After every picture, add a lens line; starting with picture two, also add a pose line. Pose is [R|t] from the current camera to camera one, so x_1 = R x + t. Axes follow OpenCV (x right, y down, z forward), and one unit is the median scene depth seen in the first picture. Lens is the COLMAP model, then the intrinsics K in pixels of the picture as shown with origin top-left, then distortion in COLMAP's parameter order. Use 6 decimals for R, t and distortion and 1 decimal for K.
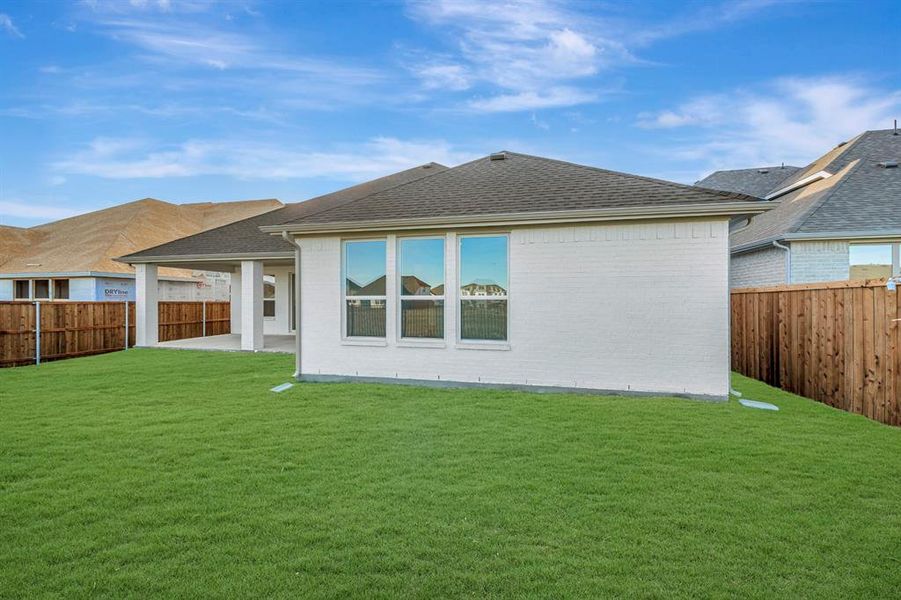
lens RADIAL K [[371.1, 0, 450.5], [0, 371.1, 300.0], [0, 0, 1]] dist [0.000119, 0.000037]
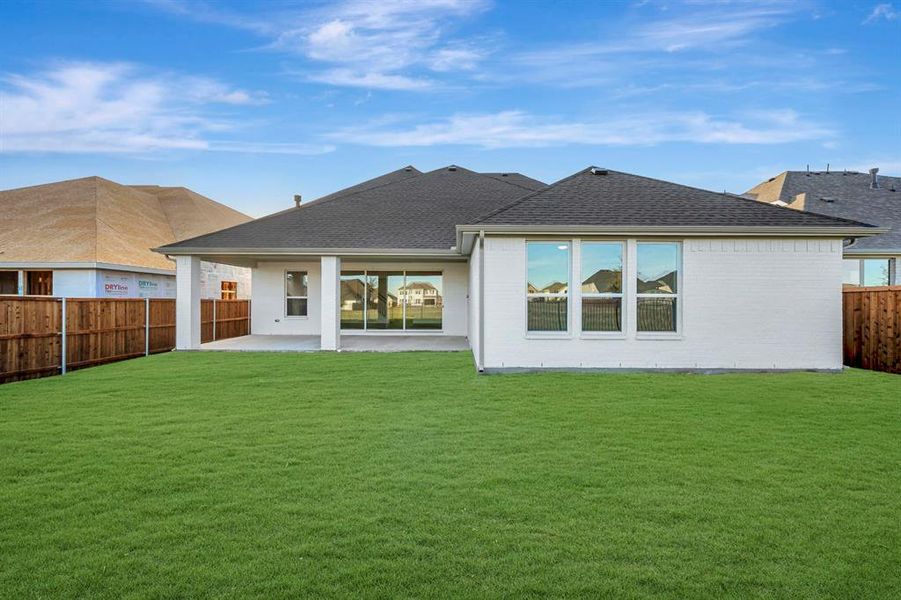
lens RADIAL K [[371.1, 0, 450.5], [0, 371.1, 300.0], [0, 0, 1]] dist [0.000119, 0.000037]
pose [[0.973231, 0.003959, 0.229794, -0.611306], [-0.003884, 0.999992, -0.000777, 0.008236], [-0.229795, -0.000136, 0.973239, 0.003800]]
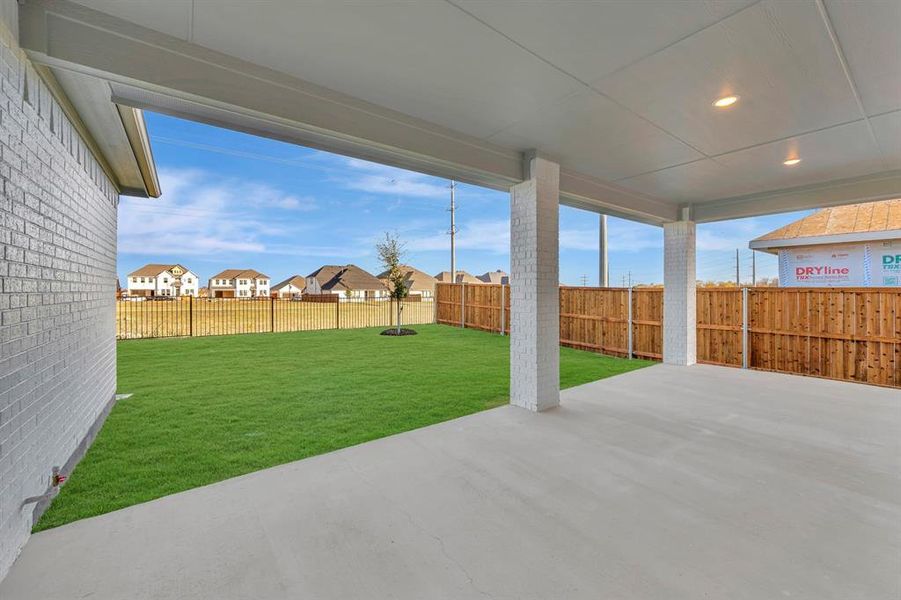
lens RADIAL K [[358.9, 0, 450.8], [0, 358.9, 286.5], [0, 0, 1]] dist [0.000065, 0.000131]
pose [[-0.631219, -0.007750, -0.775566, -0.237907], [0.002288, 0.999927, -0.011855, 0.011841], [0.775602, -0.009257, -0.631155, 1.573998]]
